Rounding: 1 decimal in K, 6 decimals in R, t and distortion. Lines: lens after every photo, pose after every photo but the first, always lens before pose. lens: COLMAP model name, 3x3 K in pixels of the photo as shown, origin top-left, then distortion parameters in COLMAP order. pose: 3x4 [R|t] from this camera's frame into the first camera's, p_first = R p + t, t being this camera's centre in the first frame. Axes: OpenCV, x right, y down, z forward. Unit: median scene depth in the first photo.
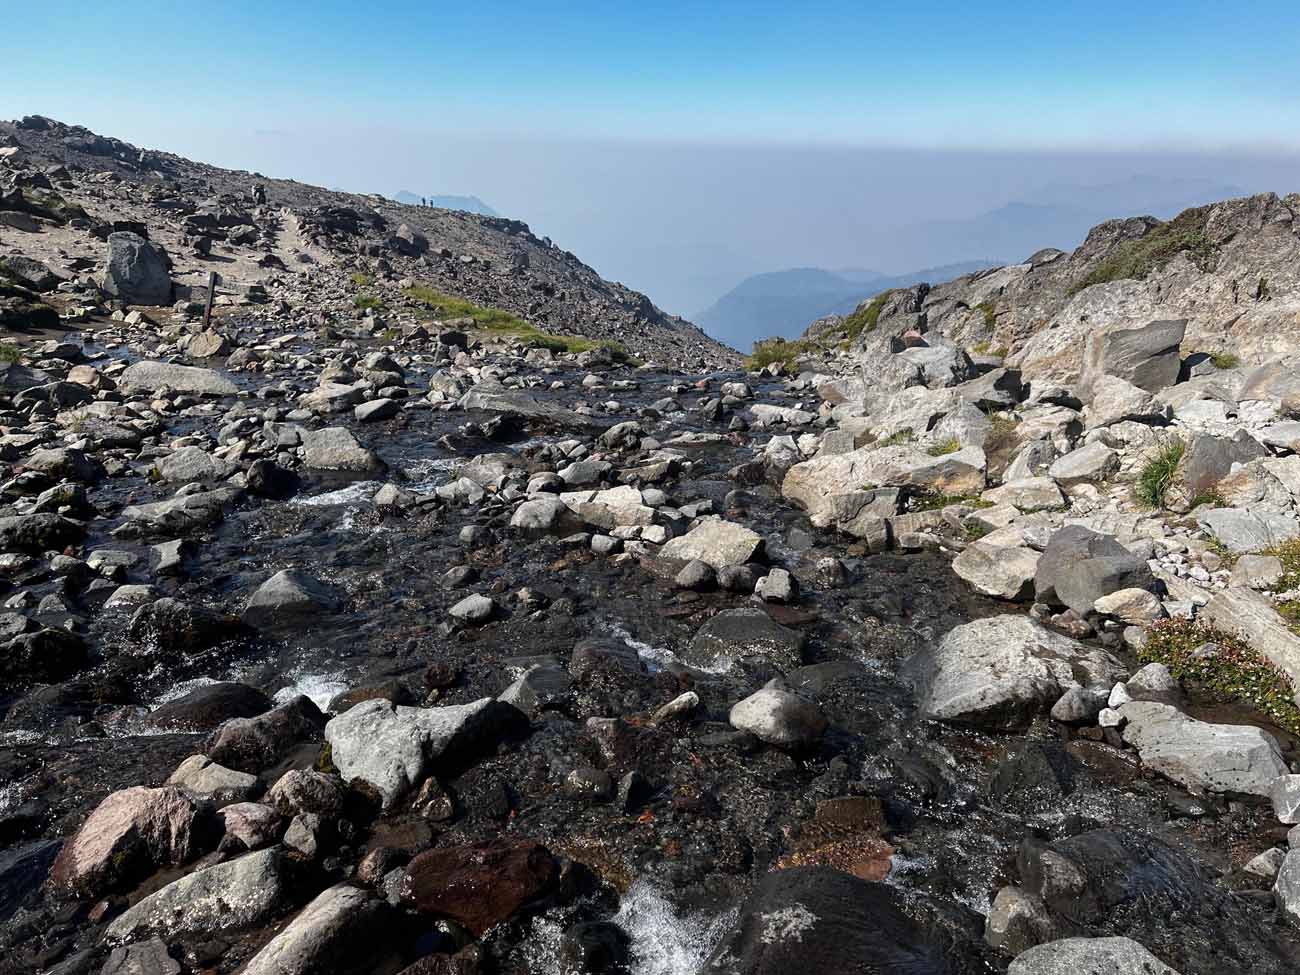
lens RADIAL K [[962.2, 0, 648.6], [0, 962.2, 495.8], [0, 0, 1]] dist [0.075336, -0.089584]
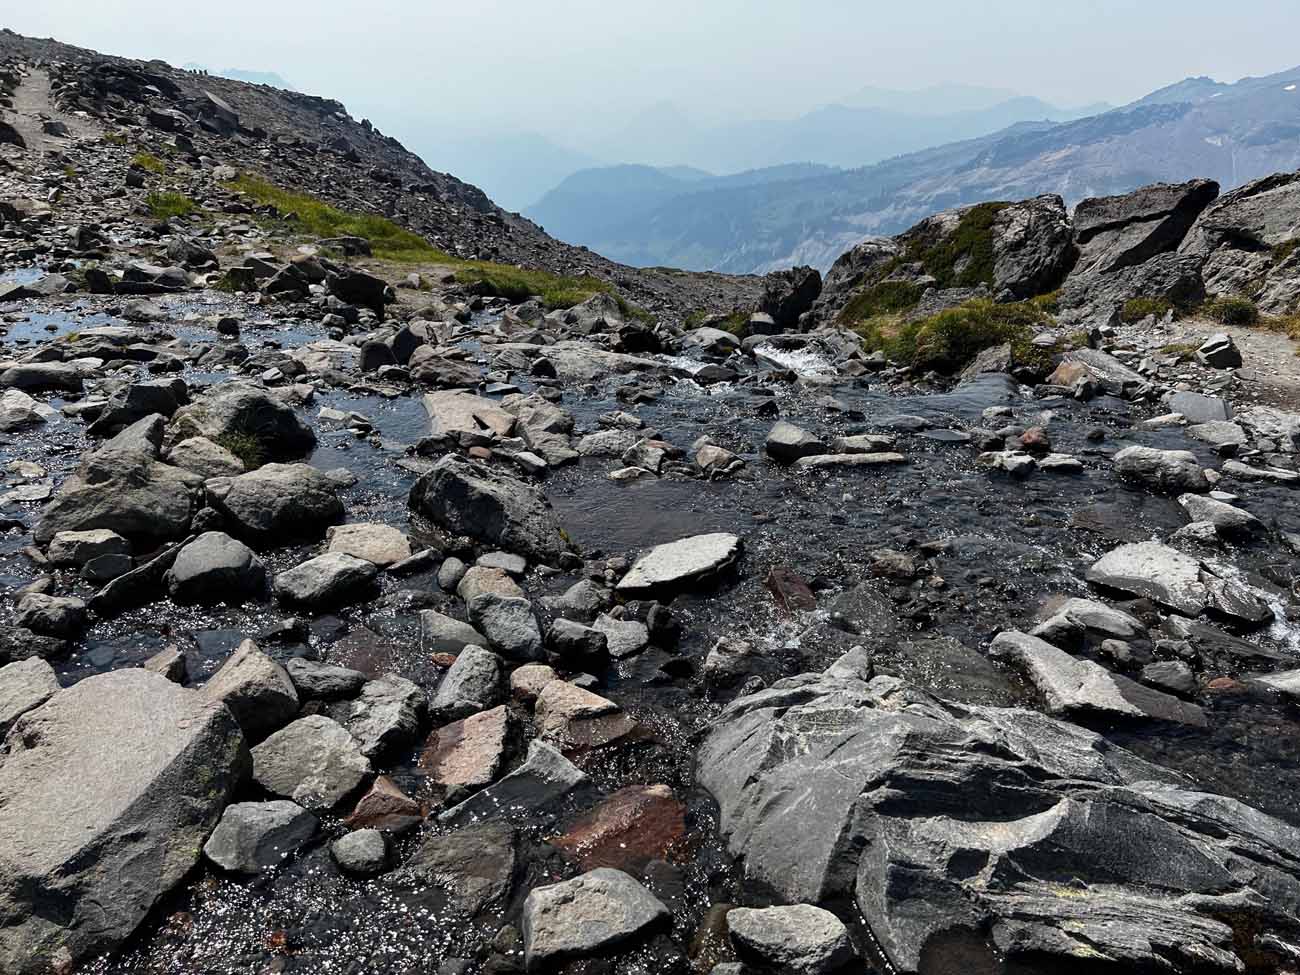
lens RADIAL K [[962.2, 0, 648.6], [0, 962.2, 495.8], [0, 0, 1]] dist [0.075336, -0.089584]
pose [[0.984923, -0.031859, 0.170032, -0.661571], [0.014736, 0.994774, 0.101031, -0.484725], [-0.172362, -0.097002, 0.980246, 2.130416]]
